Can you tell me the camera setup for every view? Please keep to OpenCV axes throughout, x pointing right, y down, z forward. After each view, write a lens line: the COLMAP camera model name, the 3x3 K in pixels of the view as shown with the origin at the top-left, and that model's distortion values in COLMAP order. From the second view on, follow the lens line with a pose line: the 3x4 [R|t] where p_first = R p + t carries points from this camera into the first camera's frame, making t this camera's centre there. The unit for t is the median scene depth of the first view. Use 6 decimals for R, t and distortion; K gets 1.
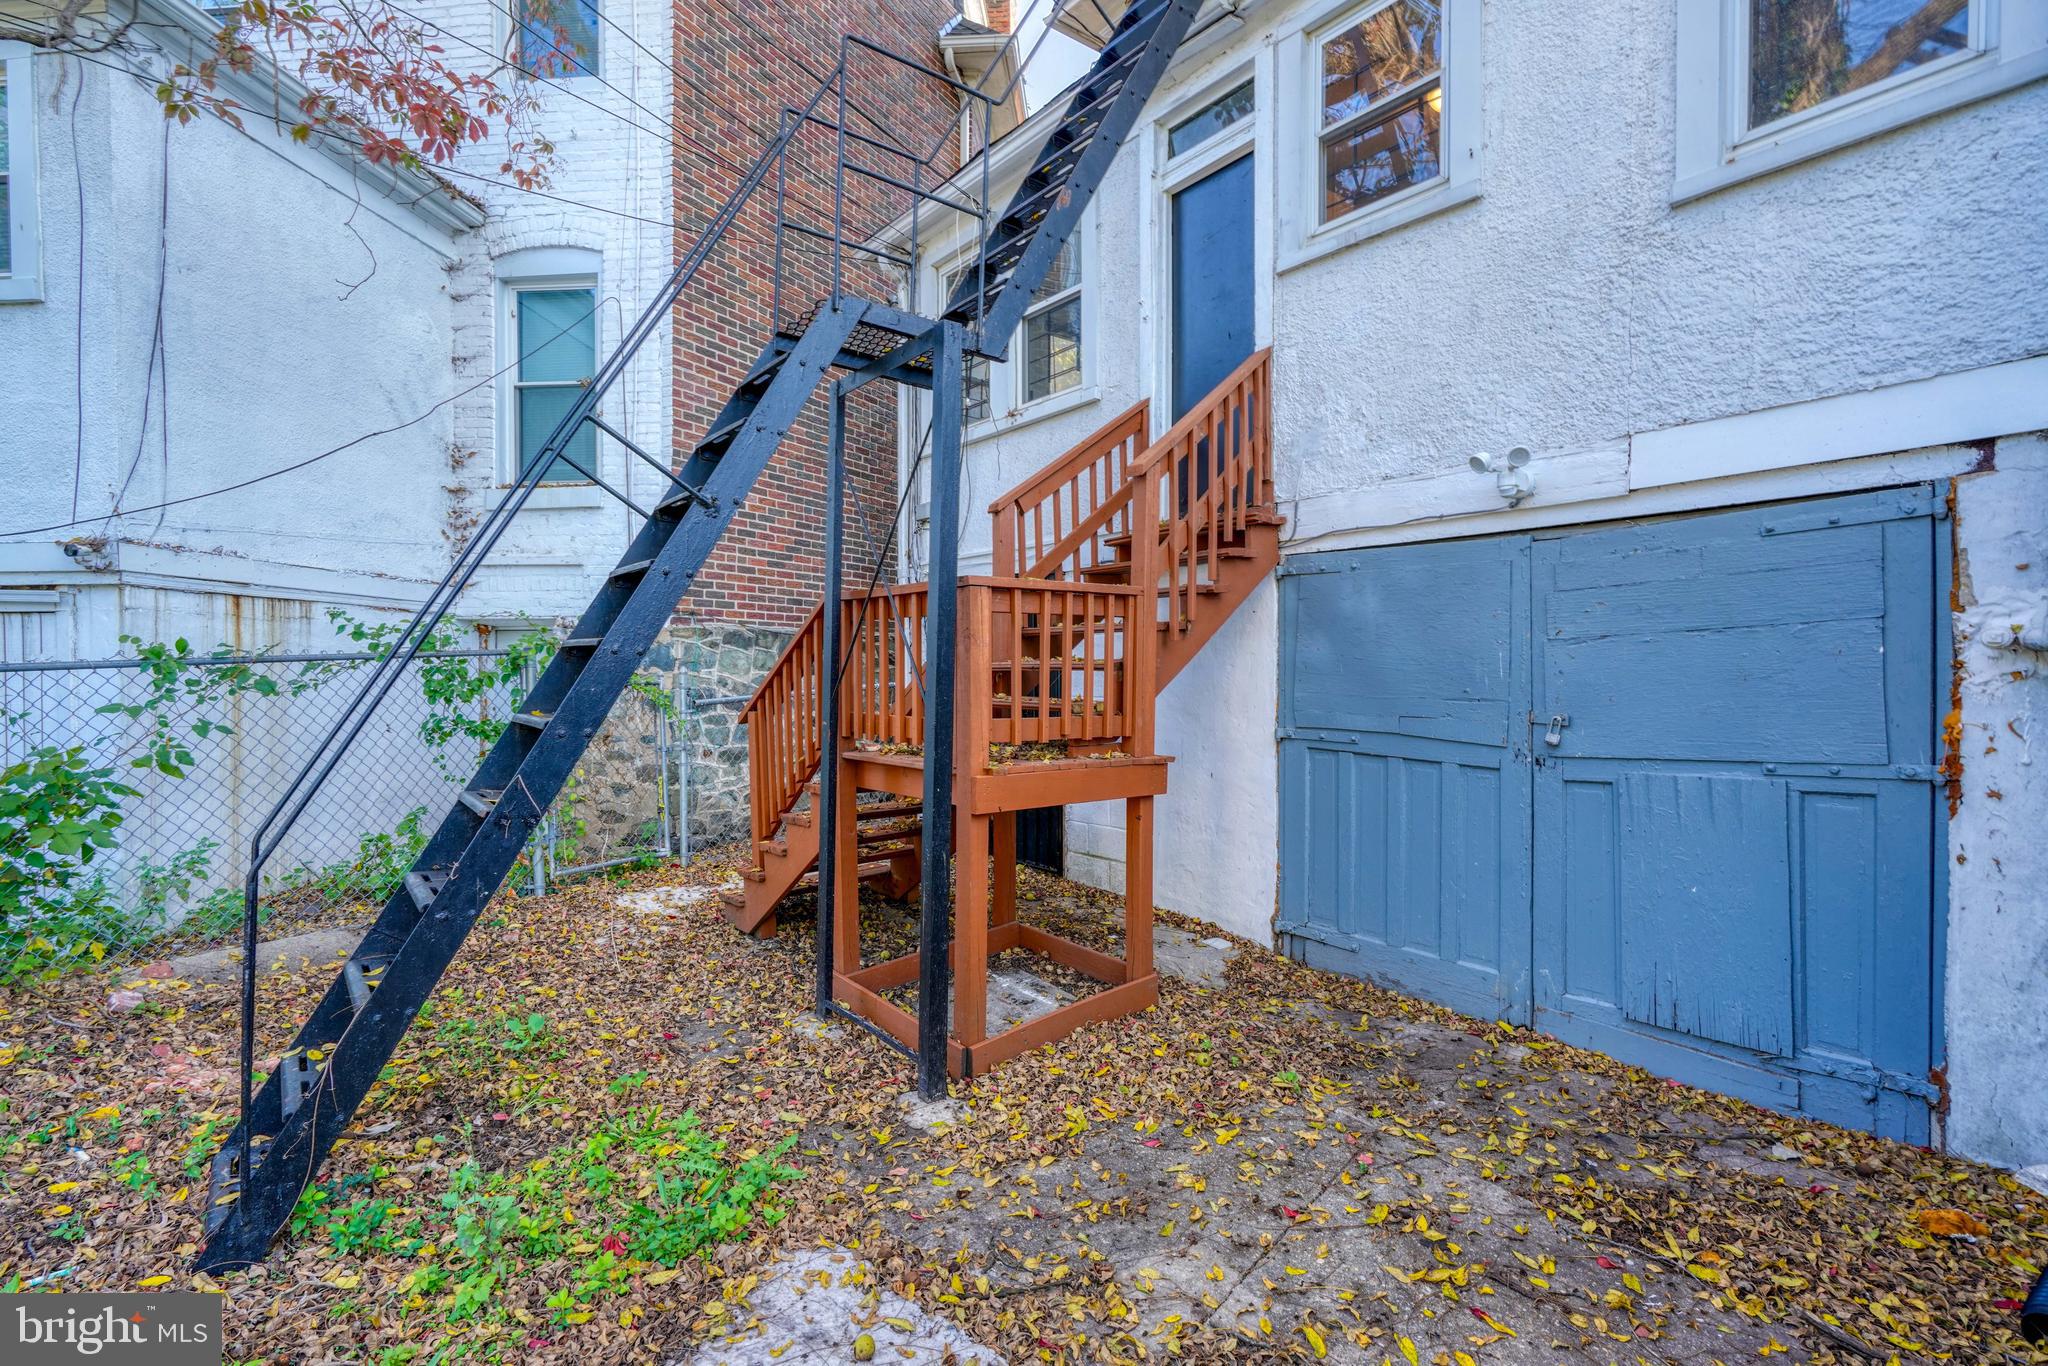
lens RADIAL K [[972.6, 0, 1024.0], [0, 972.6, 683.0], [0, 0, 1]] dist [-0.002504, -0.000235]
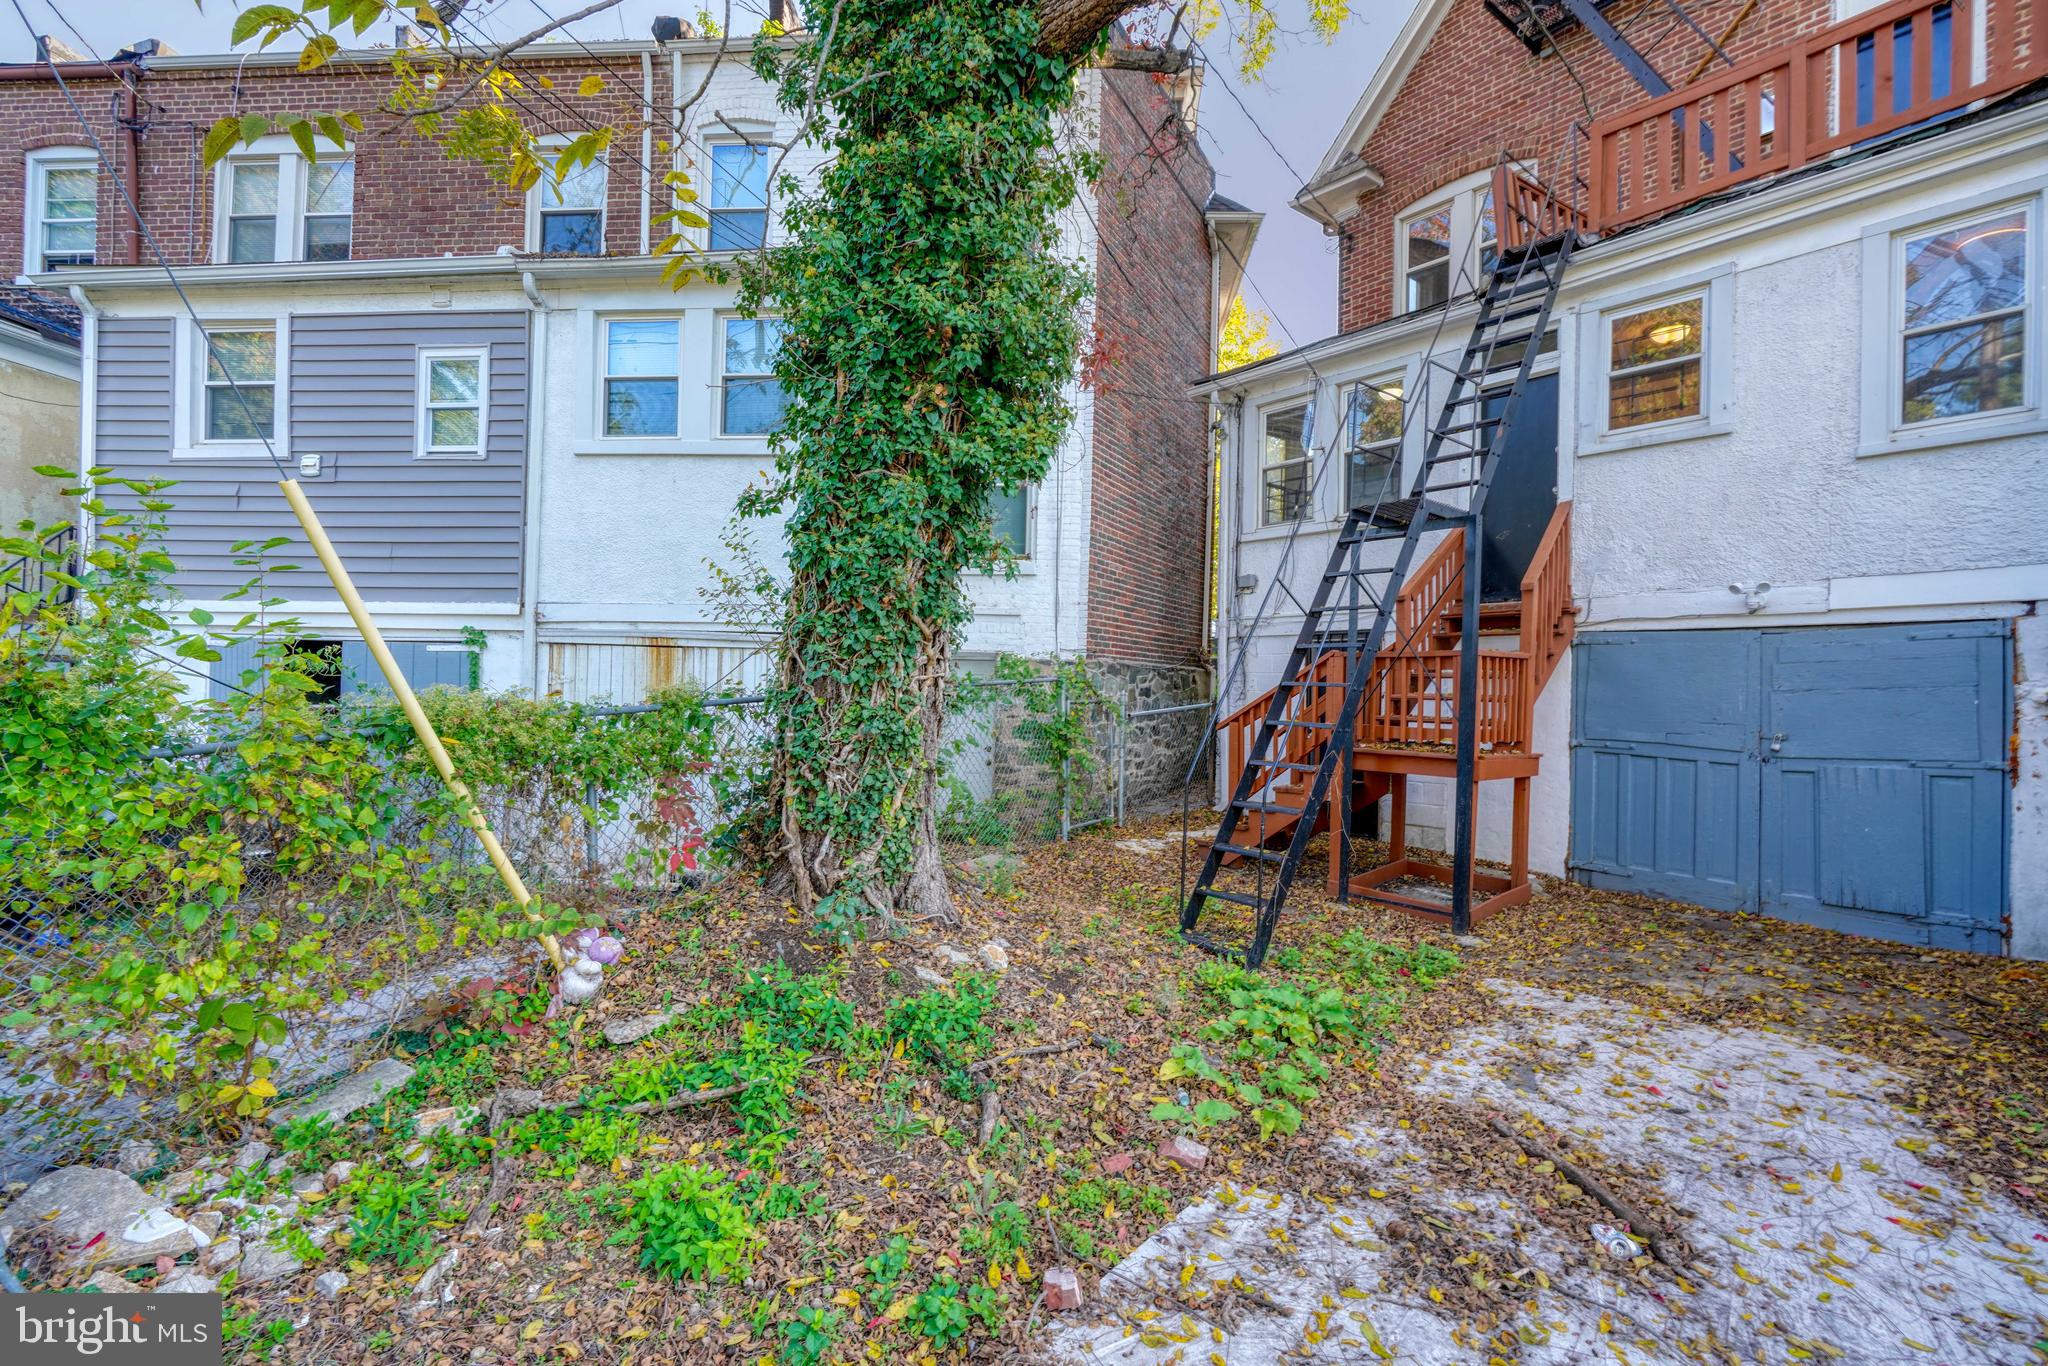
lens RADIAL K [[969.9, 0, 1024.0], [0, 969.9, 683.0], [0, 0, 1]] dist [0.001048, 0.000399]
pose [[0.999078, 0.022545, 0.036534, -0.955455], [-0.021907, 0.999602, -0.017756, 0.003059], [-0.036919, 0.016939, 0.999175, -0.764805]]
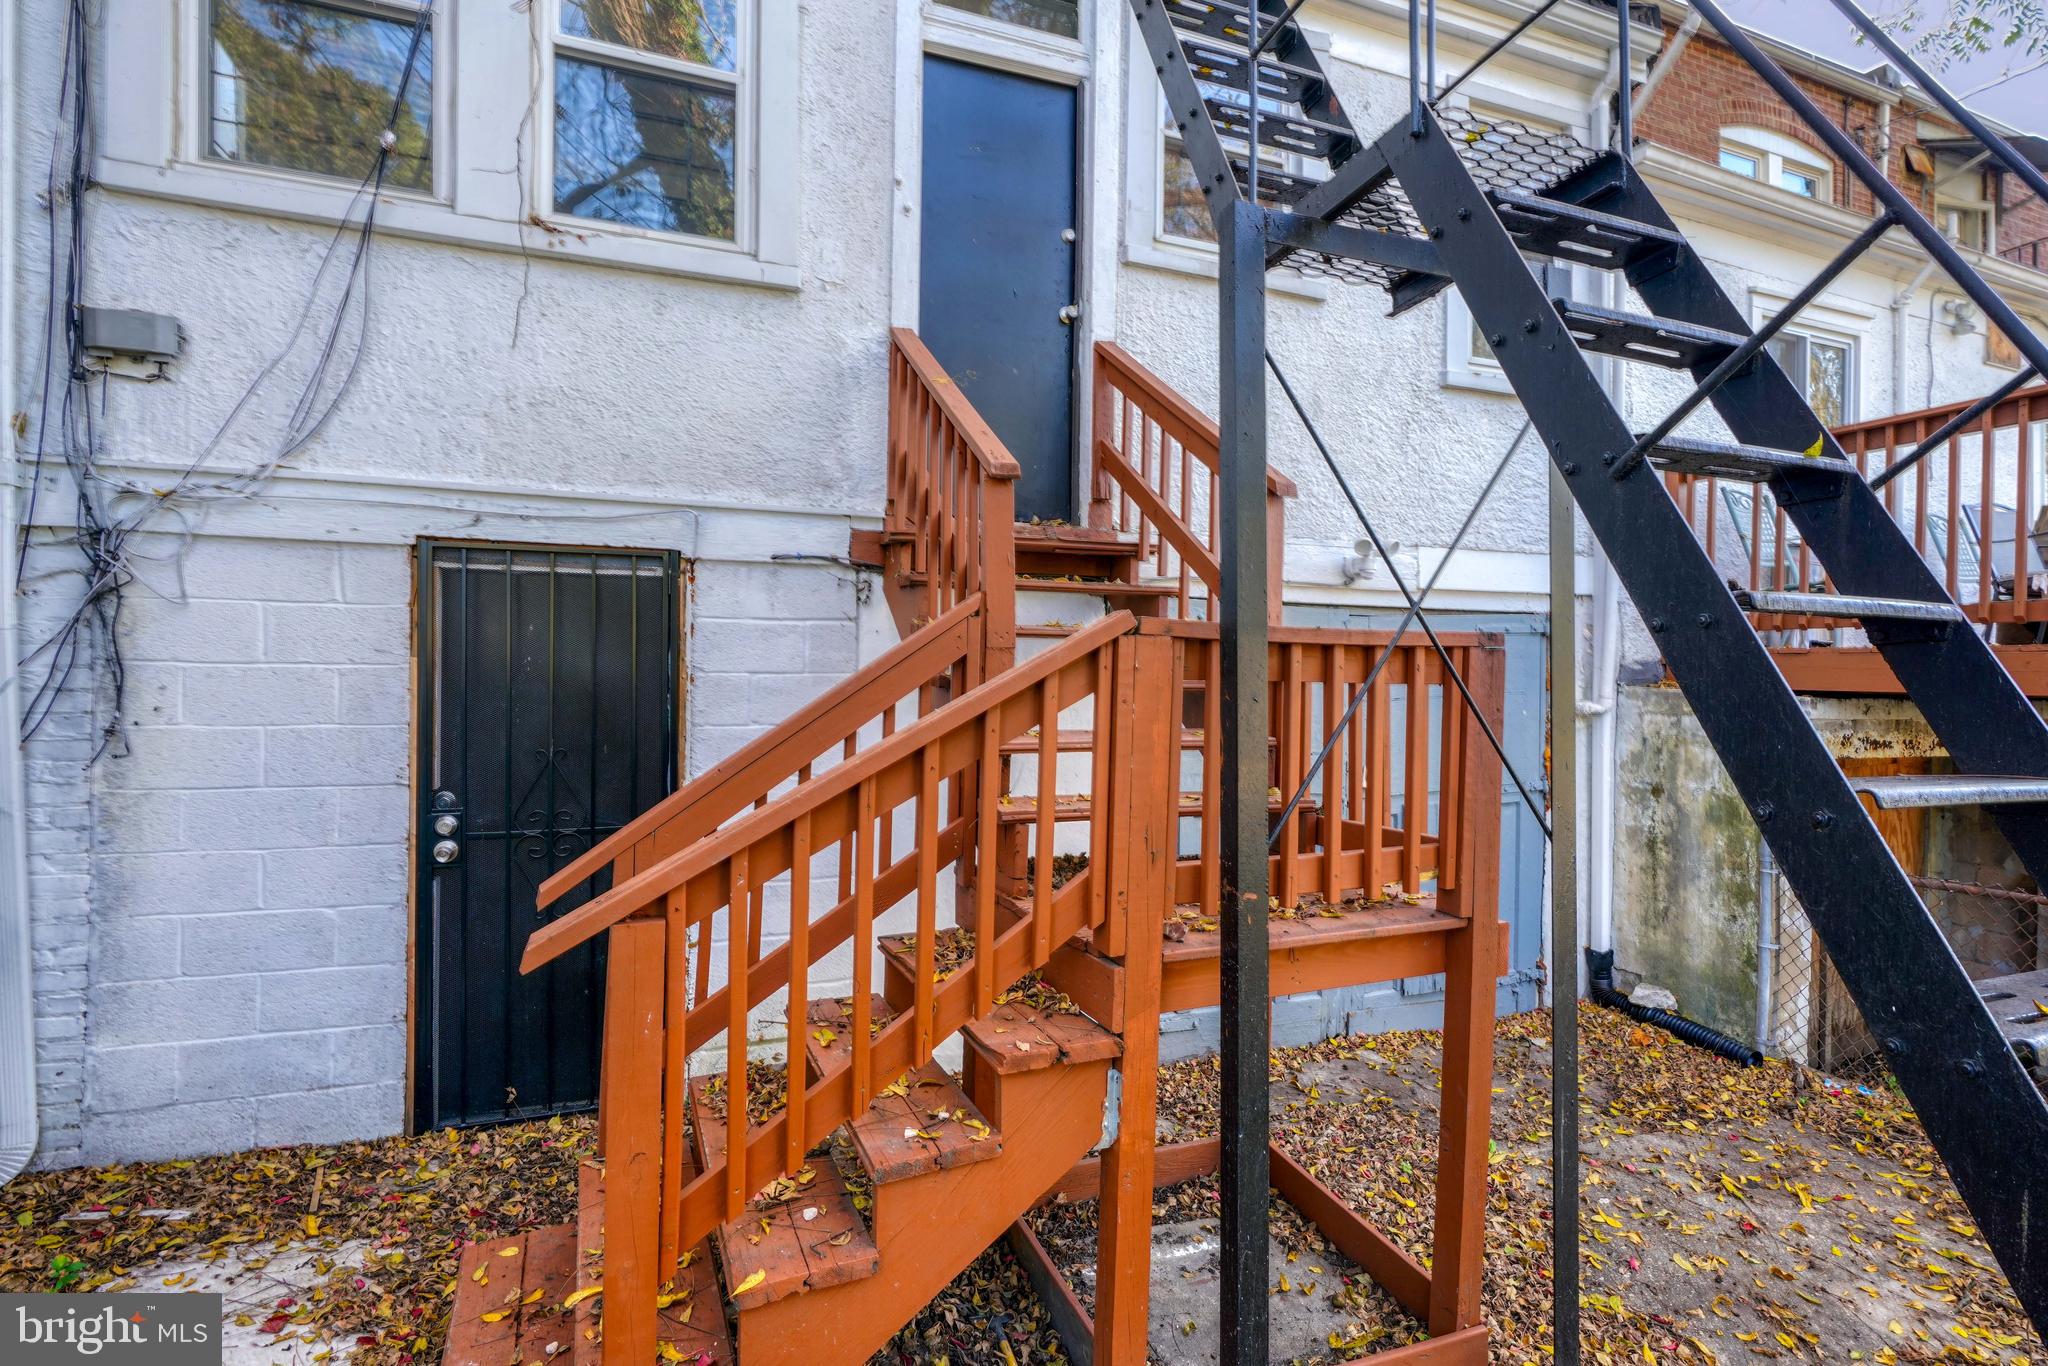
lens RADIAL K [[998.5, 0, 1133.6], [0, 998.5, 680.2], [0, 0, 1]] dist [-0.001495, -0.000022]
pose [[0.252648, 0.000767, 0.967558, -0.787418], [-0.001002, 0.999999, -0.000531, -0.074774], [-0.967558, -0.000836, 0.252649, 1.049795]]
